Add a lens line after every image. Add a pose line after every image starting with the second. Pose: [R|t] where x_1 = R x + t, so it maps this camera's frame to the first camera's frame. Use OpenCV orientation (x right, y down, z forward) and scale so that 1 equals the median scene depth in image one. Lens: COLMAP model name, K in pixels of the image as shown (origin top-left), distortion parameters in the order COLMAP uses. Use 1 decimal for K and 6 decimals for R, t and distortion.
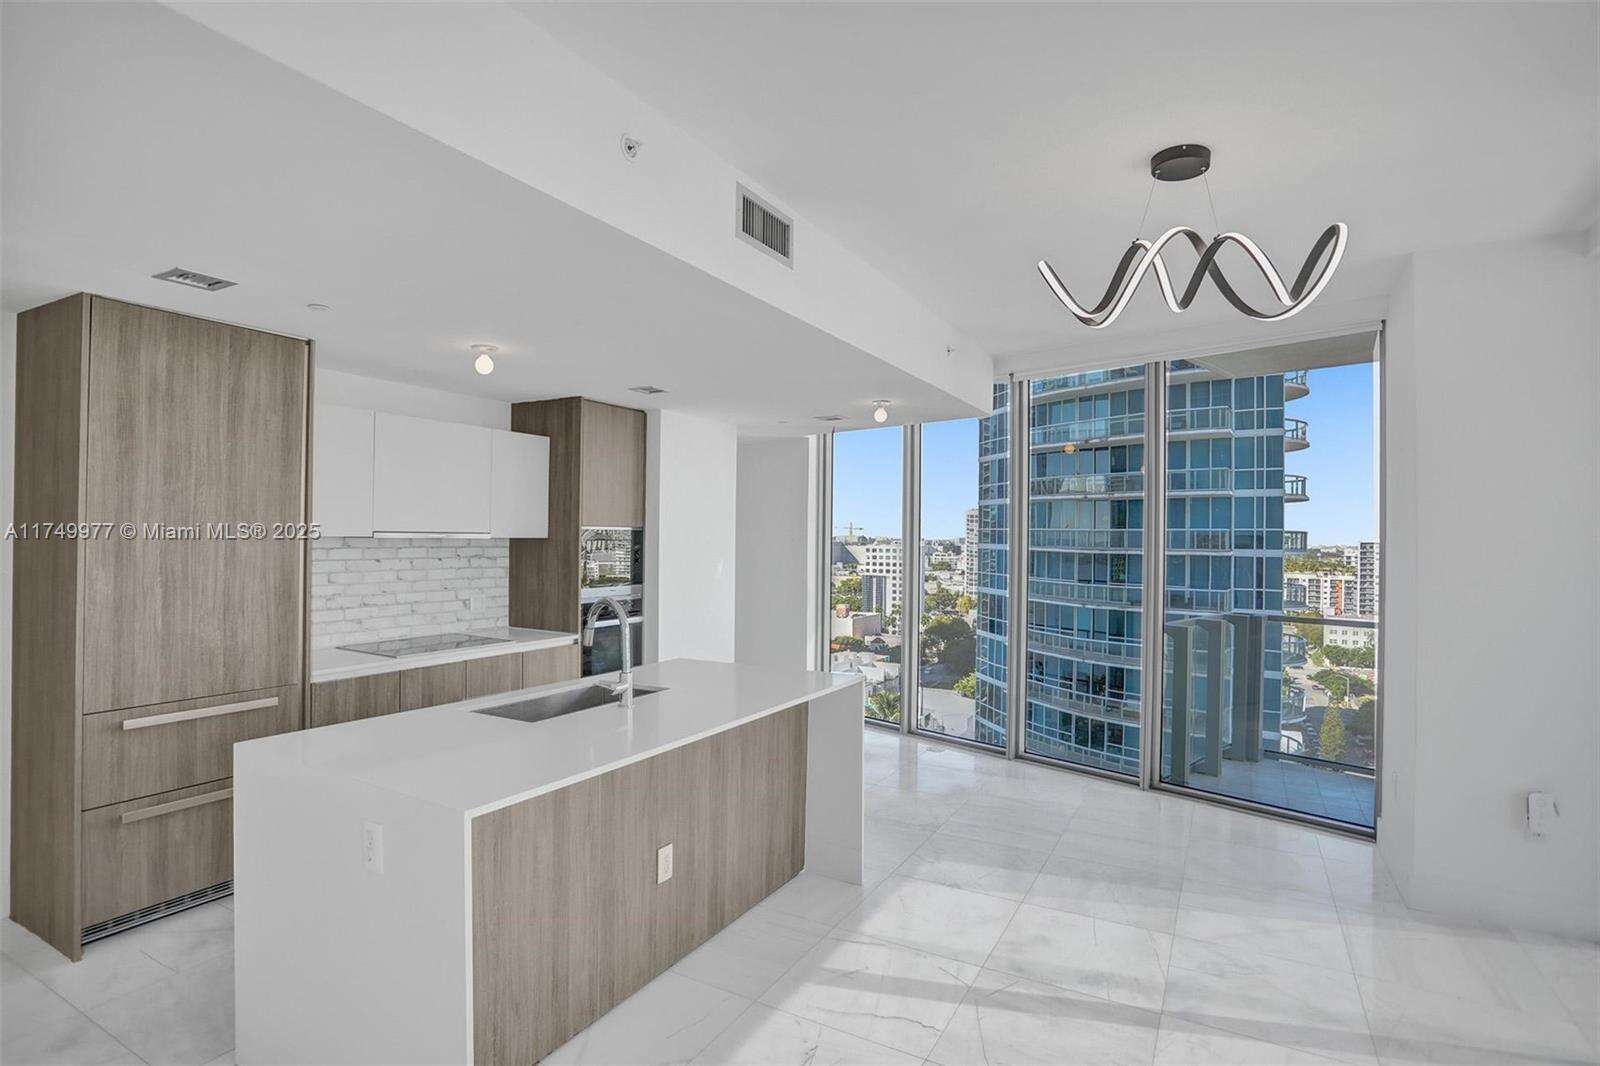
lens RADIAL K [[818.2, 0, 794.5], [0, 818.2, 531.2], [0, 0, 1]] dist [-0.066662, 0.030809]
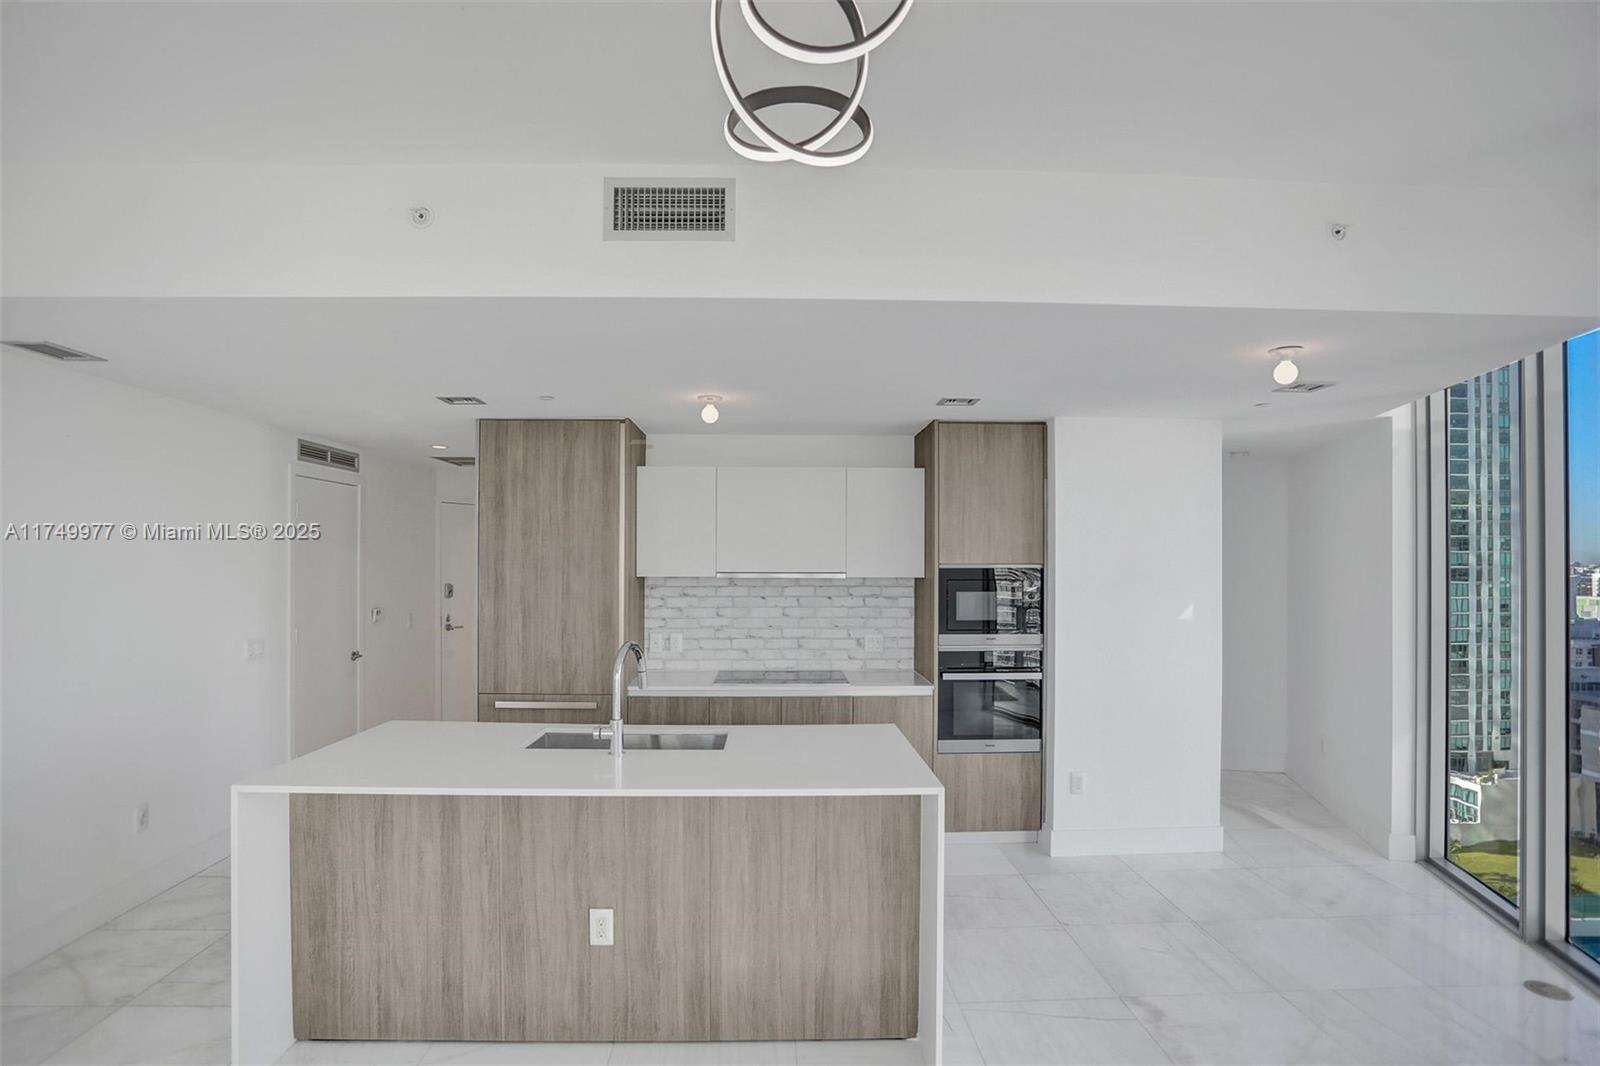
lens RADIAL K [[818.2, 0, 774.1], [0, 818.2, 556.7], [0, 0, 1]] dist [-0.066662, 0.030809]
pose [[0.505803, -0.018300, -0.862455, 0.584666], [0.008494, 0.999832, -0.016234, -0.002211], [0.862607, 0.000885, 0.505874, 0.538786]]
